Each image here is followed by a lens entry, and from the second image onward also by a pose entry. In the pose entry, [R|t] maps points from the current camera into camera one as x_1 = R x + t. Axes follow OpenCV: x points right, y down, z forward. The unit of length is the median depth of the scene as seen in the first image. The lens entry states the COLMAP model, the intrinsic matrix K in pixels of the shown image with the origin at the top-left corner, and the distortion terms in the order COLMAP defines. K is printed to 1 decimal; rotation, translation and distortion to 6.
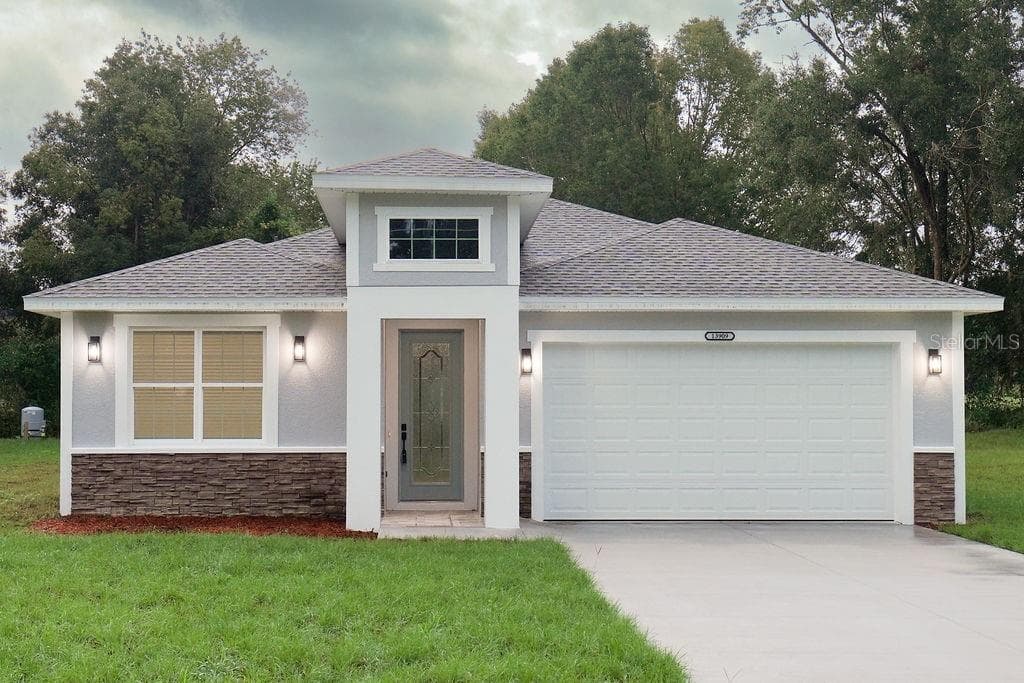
lens RADIAL K [[1451.4, 0, 459.6], [0, 1451.4, 411.7], [0, 0, 1]] dist [0.028275, 0.020660]
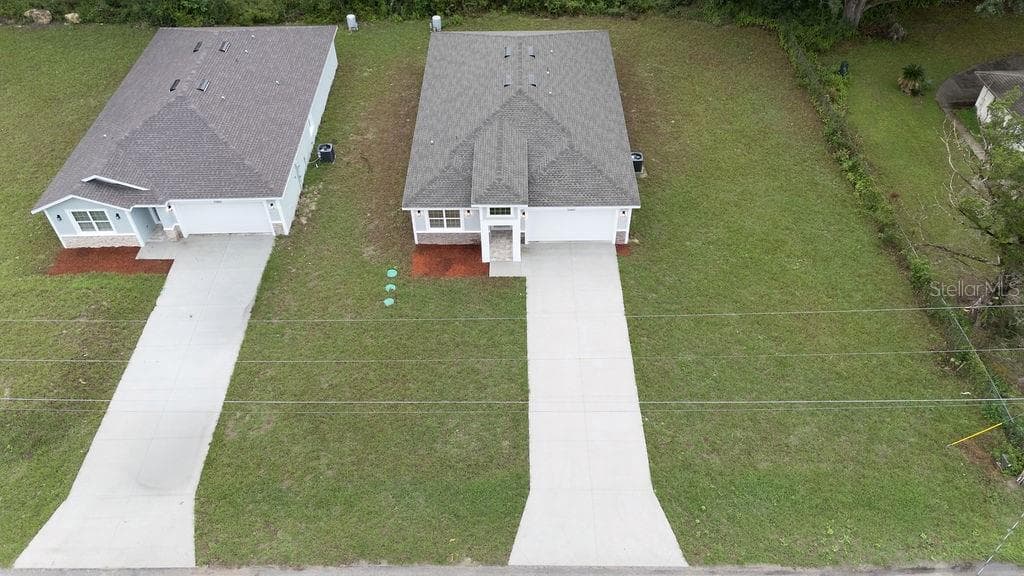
lens RADIAL K [[752.3, 0, 513.9], [0, 752.3, 283.5], [0, 0, 1]] dist [0.083540, -0.093400]
pose [[0.999591, 0.013523, -0.025217, 0.075109], [0.007479, 0.727185, 0.686401, -1.373920], [0.027620, -0.686308, 0.726786, -0.696635]]
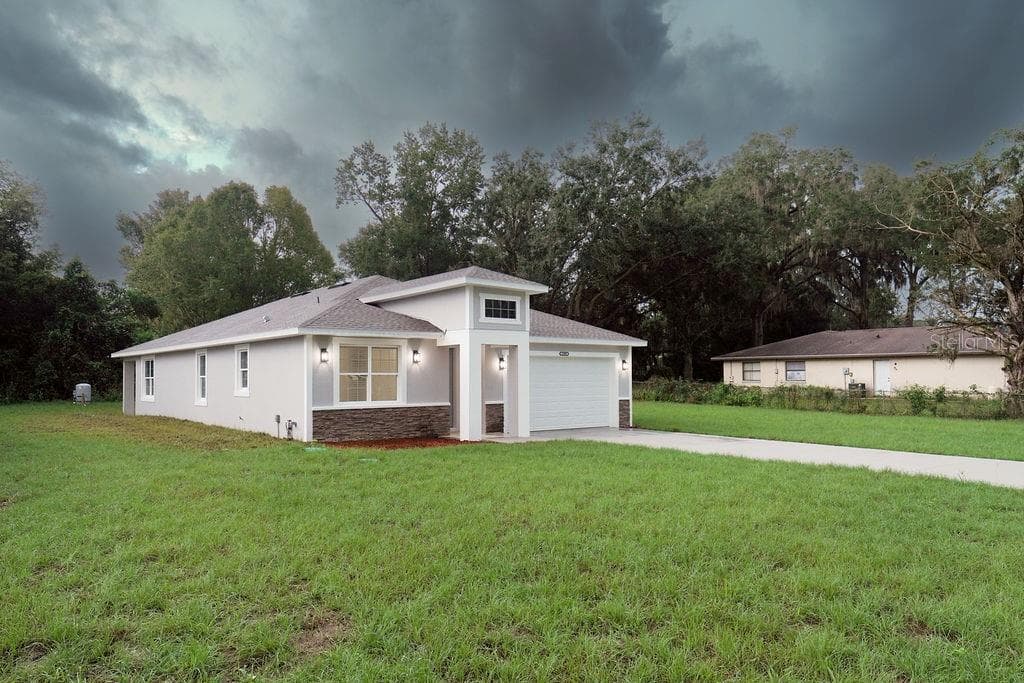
lens RADIAL K [[724.9, 0, 499.2], [0, 724.9, 345.0], [0, 0, 1]] dist [0.029078, 0.000935]
pose [[0.797360, 0.025494, 0.602965, -0.642311], [0.005253, 0.998776, -0.049176, -0.007897], [-0.603481, 0.042378, 0.796251, 0.104744]]
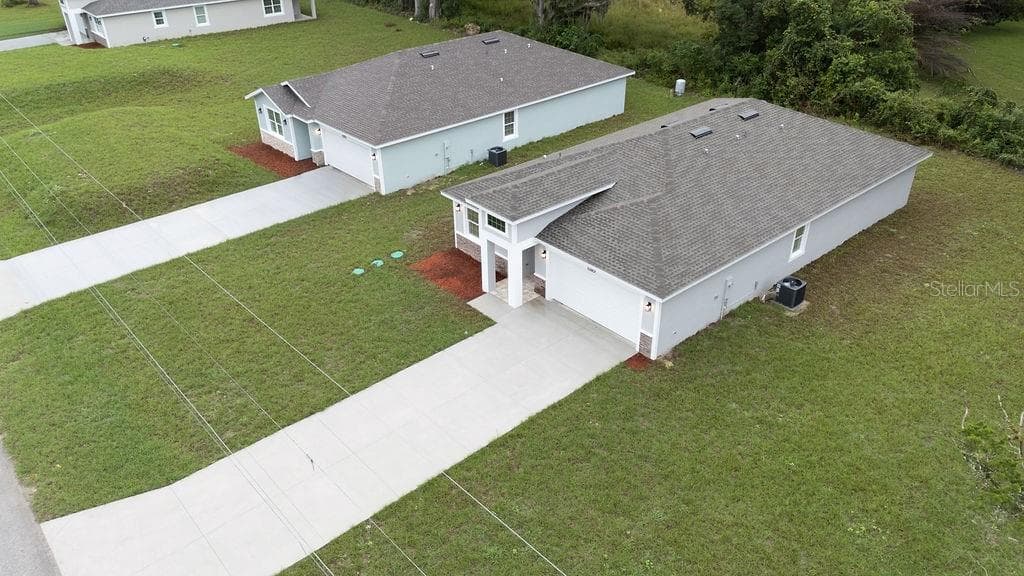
lens RADIAL K [[752.3, 0, 513.9], [0, 752.3, 283.5], [0, 0, 1]] dist [0.083540, -0.093400]
pose [[0.642018, 0.383844, -0.663684, 1.093214], [0.004478, 0.863757, 0.503889, -0.790099], [0.766677, -0.326478, 0.552828, 0.049692]]
